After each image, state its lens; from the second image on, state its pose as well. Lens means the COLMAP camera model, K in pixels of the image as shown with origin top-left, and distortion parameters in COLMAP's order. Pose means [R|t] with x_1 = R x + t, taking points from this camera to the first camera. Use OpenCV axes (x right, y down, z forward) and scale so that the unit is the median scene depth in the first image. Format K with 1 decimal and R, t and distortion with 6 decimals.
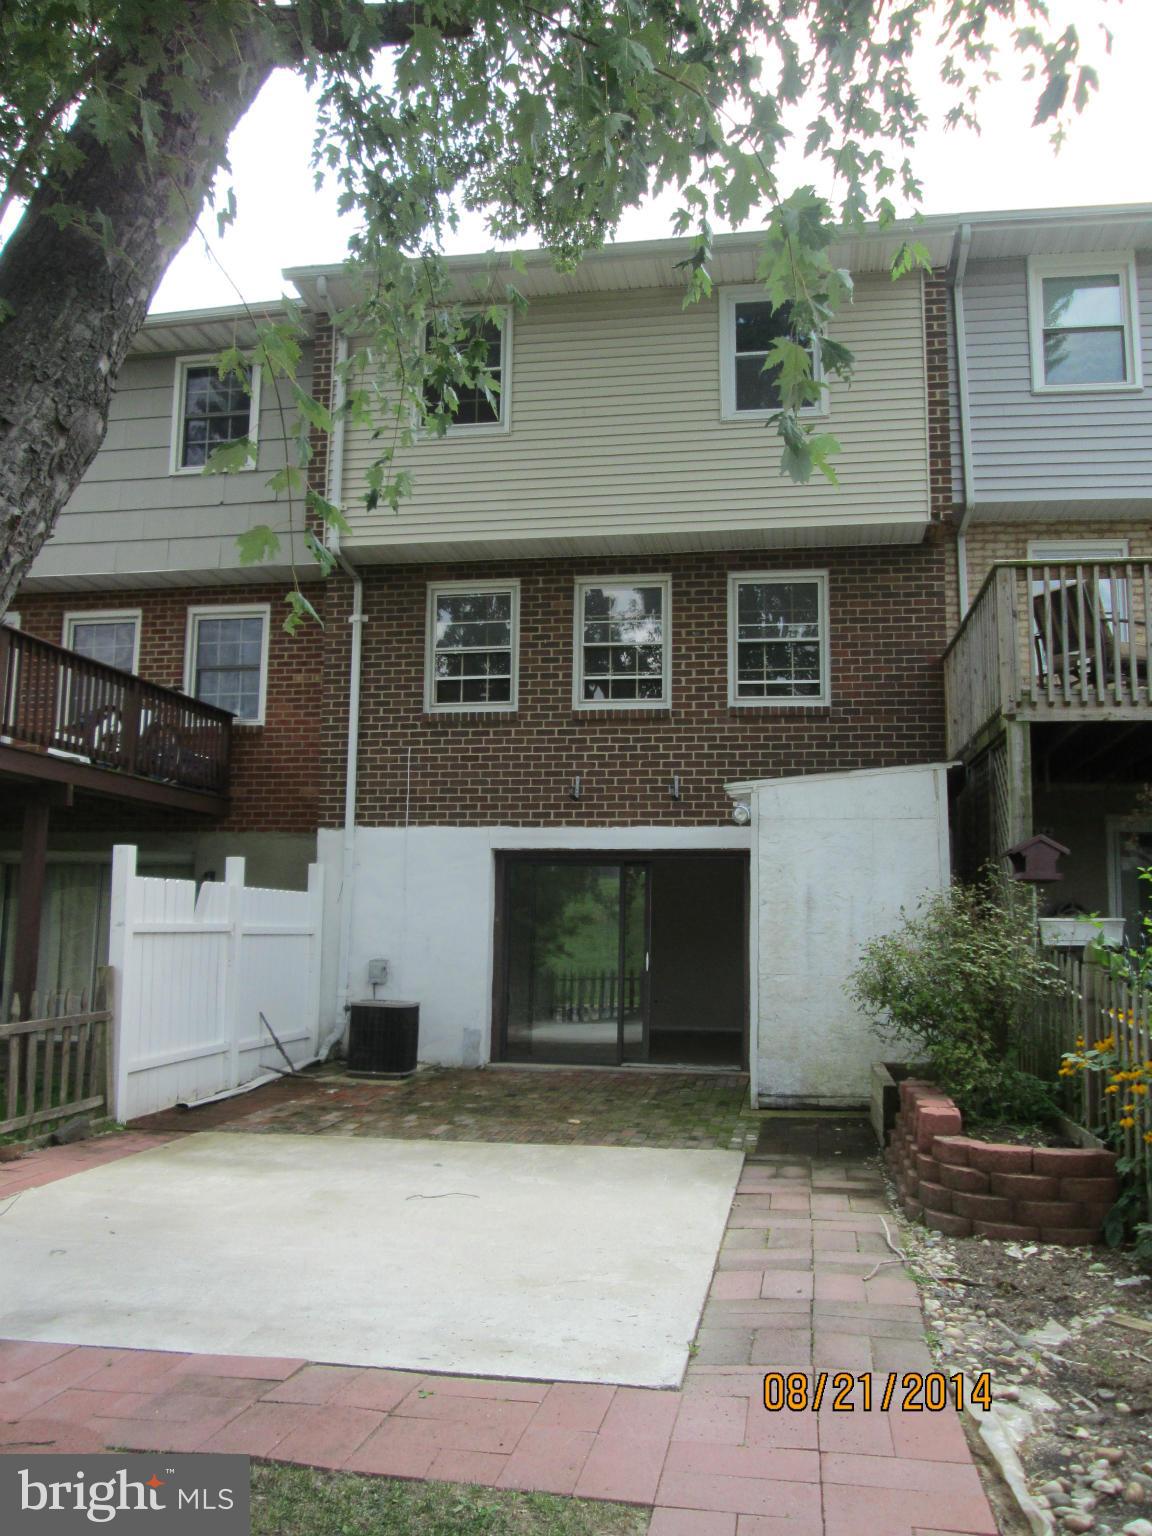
lens RADIAL K [[1278.9, 0, 576.0], [0, 1278.9, 768.0], [0, 0, 1]] dist [-0.034753, -0.003193]
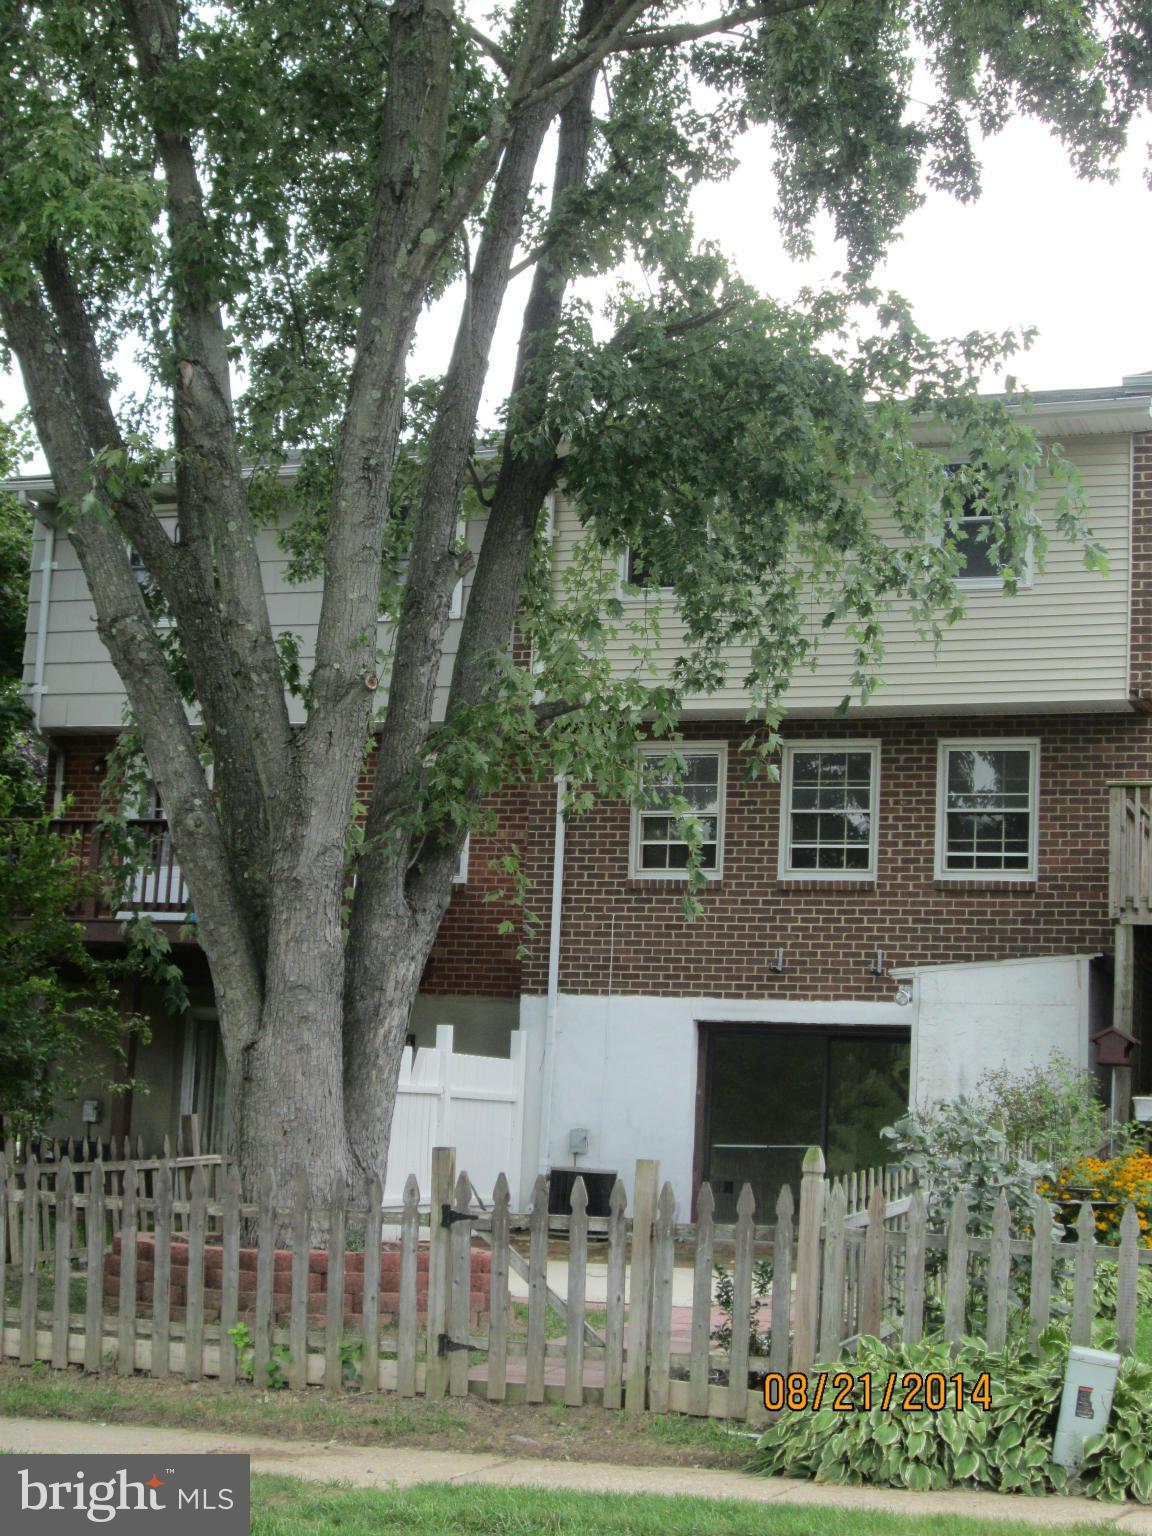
lens RADIAL K [[2094.3, 0, 576.0], [0, 2094.3, 768.0], [0, 0, 1]] dist [-0.024028, -1.102804]
pose [[0.985398, 0.001386, -0.170262, 0.119569], [-0.008809, 0.999043, -0.042852, -0.061433], [0.170040, 0.043726, 0.984467, -0.616241]]
